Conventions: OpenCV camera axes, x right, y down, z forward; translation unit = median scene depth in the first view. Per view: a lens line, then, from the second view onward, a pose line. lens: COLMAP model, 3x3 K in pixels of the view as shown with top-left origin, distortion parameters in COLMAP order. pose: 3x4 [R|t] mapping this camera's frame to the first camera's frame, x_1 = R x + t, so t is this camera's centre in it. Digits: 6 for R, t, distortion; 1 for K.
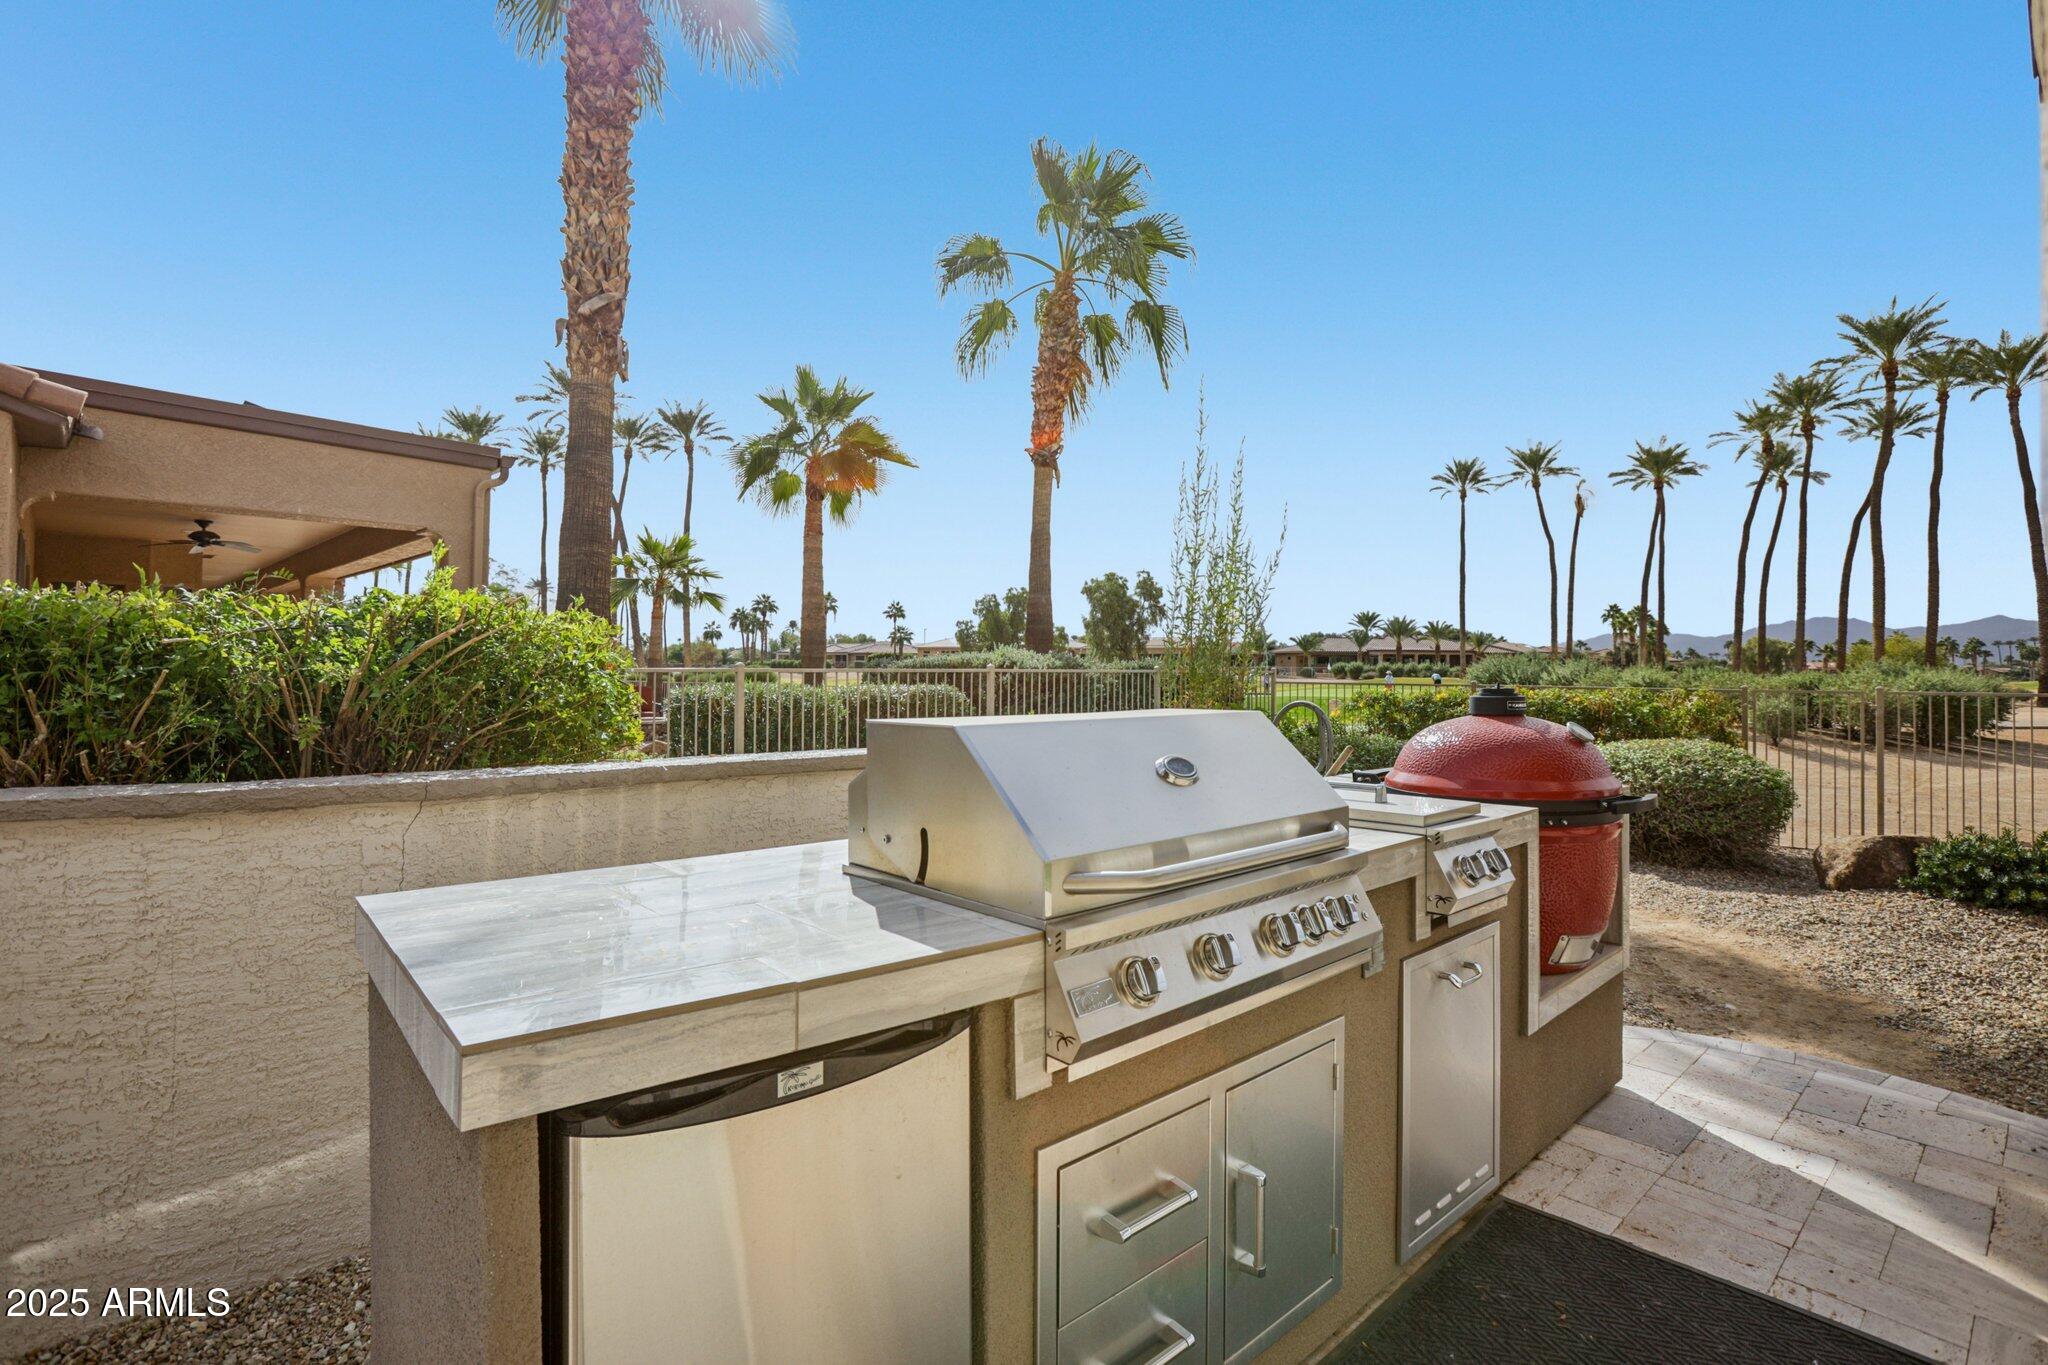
lens RADIAL K [[949.5, 0, 1001.7], [0, 949.5, 669.6], [0, 0, 1]] dist [-0.042643, 0.015276]
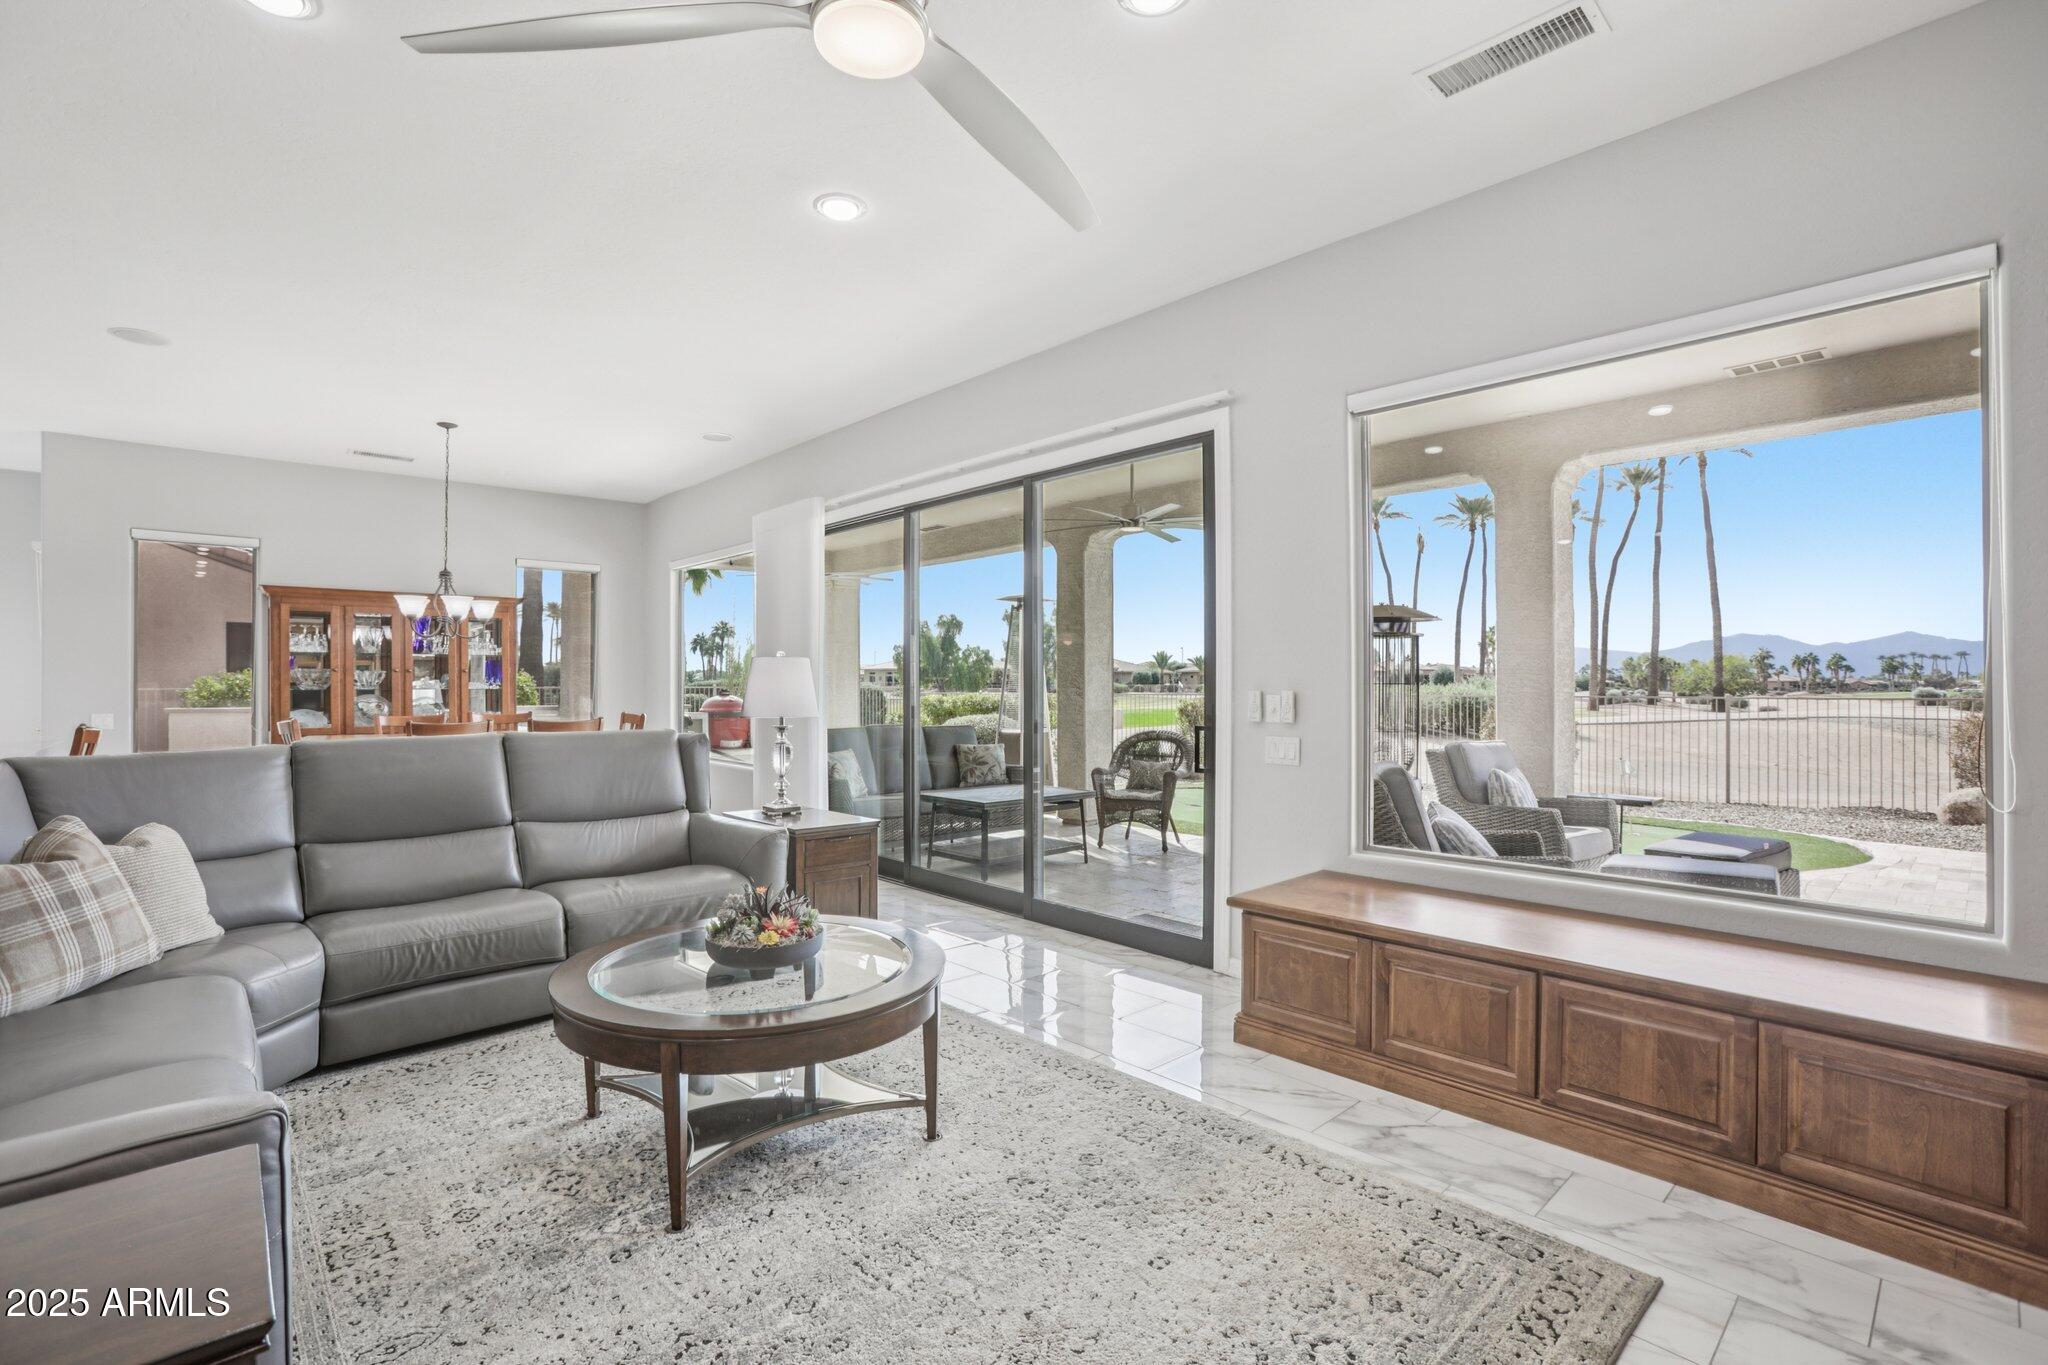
lens RADIAL K [[949.5, 0, 1014.8], [0, 949.5, 681.4], [0, 0, 1]] dist [-0.042643, 0.015276]
pose [[0.999633, -0.006161, 0.026363, 0.086122], [0.006347, 0.999956, -0.006976, 0.001364], [-0.026319, 0.007140, 0.999628, -0.163998]]
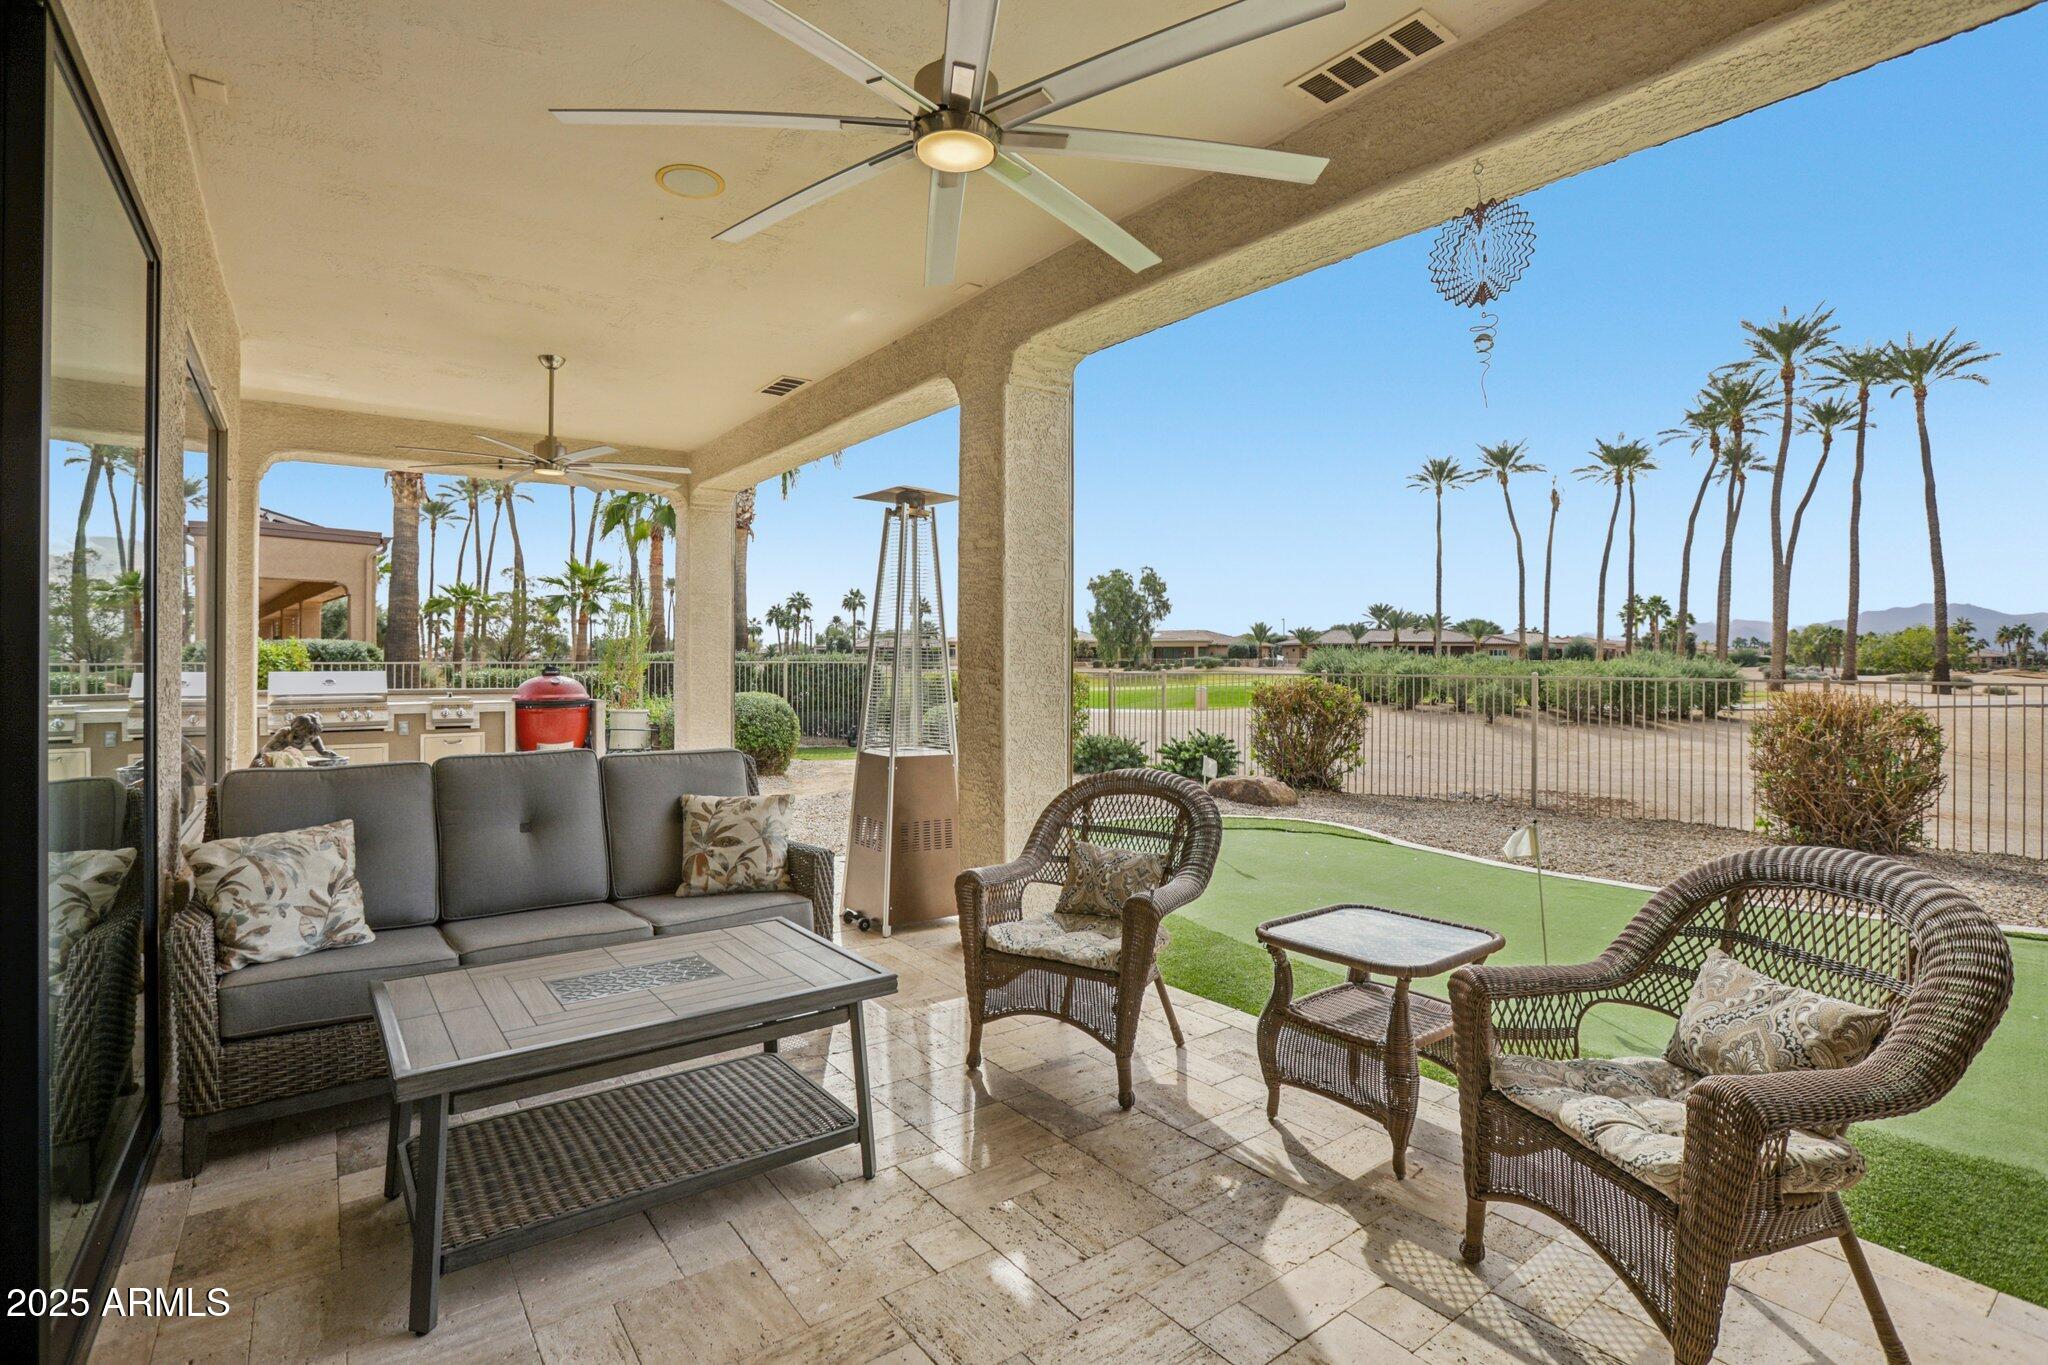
lens RADIAL K [[949.5, 0, 1010.5], [0, 949.5, 673.9], [0, 0, 1]] dist [-0.042643, 0.015276]
pose [[0.996700, -0.002590, -0.081130, 0.107189], [0.003651, 0.999910, 0.012924, 0.000801], [0.081089, -0.013178, 0.996620, -0.086767]]
